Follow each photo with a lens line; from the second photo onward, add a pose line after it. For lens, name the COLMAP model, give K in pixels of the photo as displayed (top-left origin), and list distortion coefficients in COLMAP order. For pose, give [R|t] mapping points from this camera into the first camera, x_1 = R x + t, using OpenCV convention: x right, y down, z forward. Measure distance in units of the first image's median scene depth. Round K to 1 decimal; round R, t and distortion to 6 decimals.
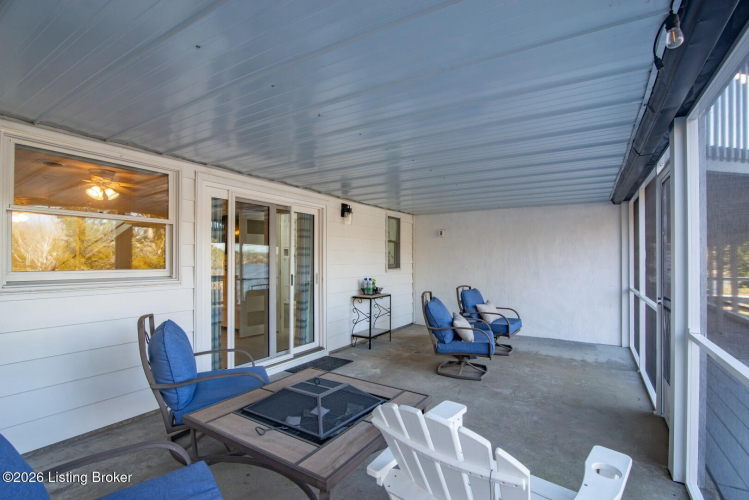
lens RADIAL K [[355.2, 0, 373.0], [0, 355.2, 256.2], [0, 0, 1]] dist [-0.023503, 0.002715]
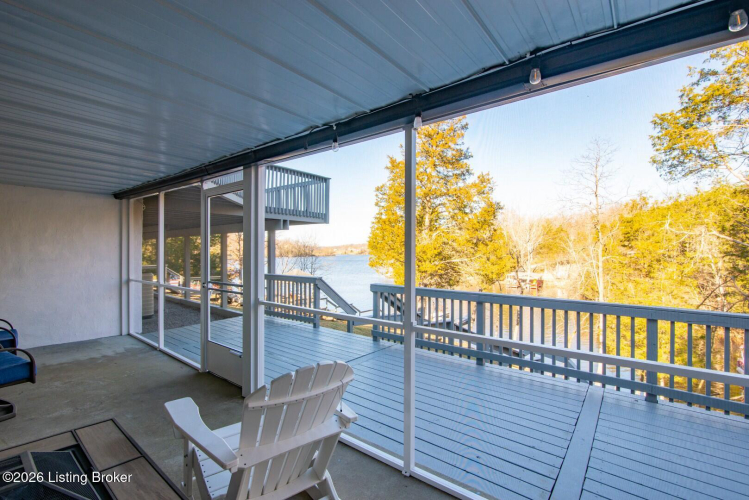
lens RADIAL K [[355.2, 0, 373.7], [0, 355.2, 249.0], [0, 0, 1]] dist [-0.023503, 0.002715]
pose [[0.116236, 0.006442, 0.993201, -0.284575], [-0.005984, 0.999965, -0.005785, 0.001748], [-0.993204, -0.005271, 0.116270, 0.152850]]
